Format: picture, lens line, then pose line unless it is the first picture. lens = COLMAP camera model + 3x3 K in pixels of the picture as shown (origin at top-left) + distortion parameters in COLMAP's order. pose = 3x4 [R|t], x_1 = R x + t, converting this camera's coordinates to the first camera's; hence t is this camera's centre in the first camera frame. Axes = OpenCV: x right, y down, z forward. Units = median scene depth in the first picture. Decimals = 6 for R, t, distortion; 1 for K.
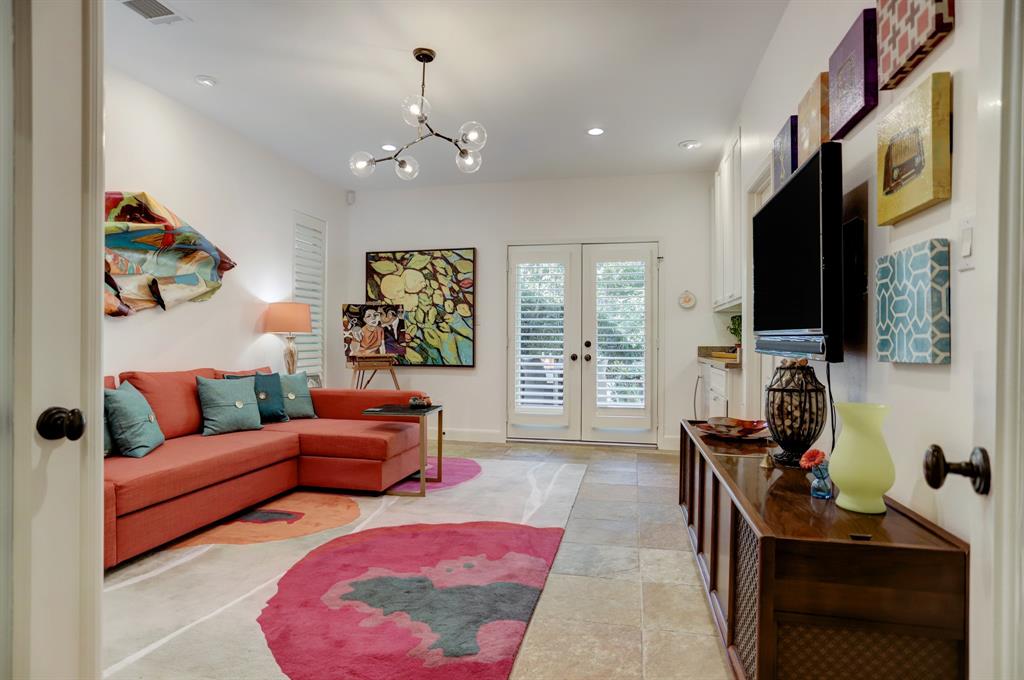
lens RADIAL K [[531.3, 0, 506.6], [0, 531.3, 338.7], [0, 0, 1]] dist [-0.019308, 0.007513]
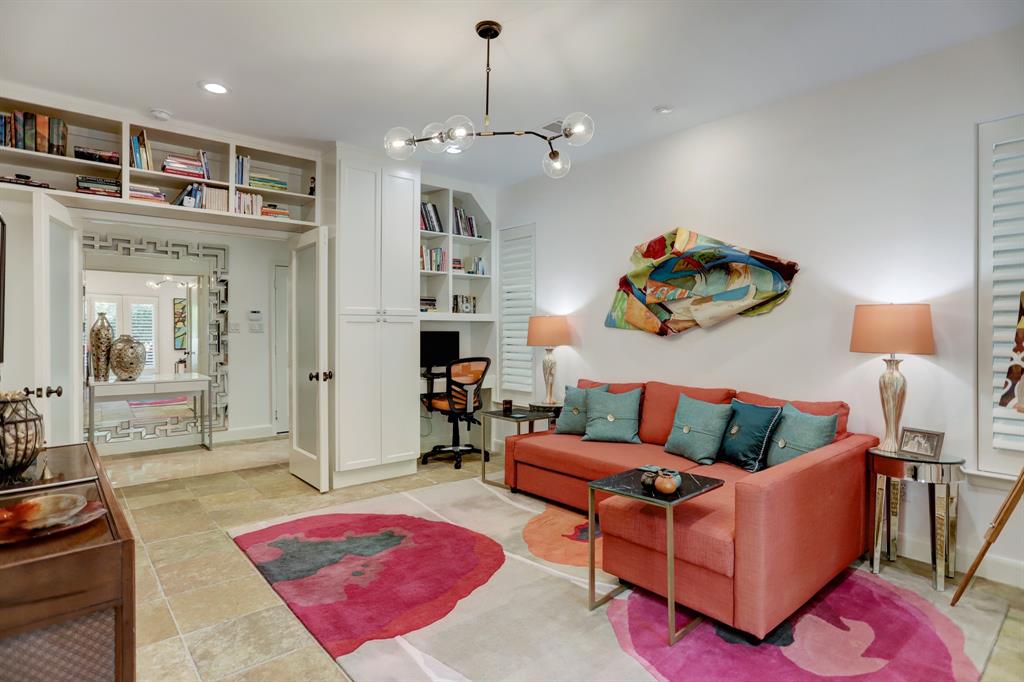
lens RADIAL K [[531.3, 0, 503.4], [0, 531.3, 338.7], [0, 0, 1]] dist [-0.019308, 0.007513]
pose [[-0.585387, 0.003103, -0.810748, 0.570364], [-0.001849, 0.999985, 0.005162, -0.050967], [0.810752, 0.004521, -0.585372, 1.699461]]
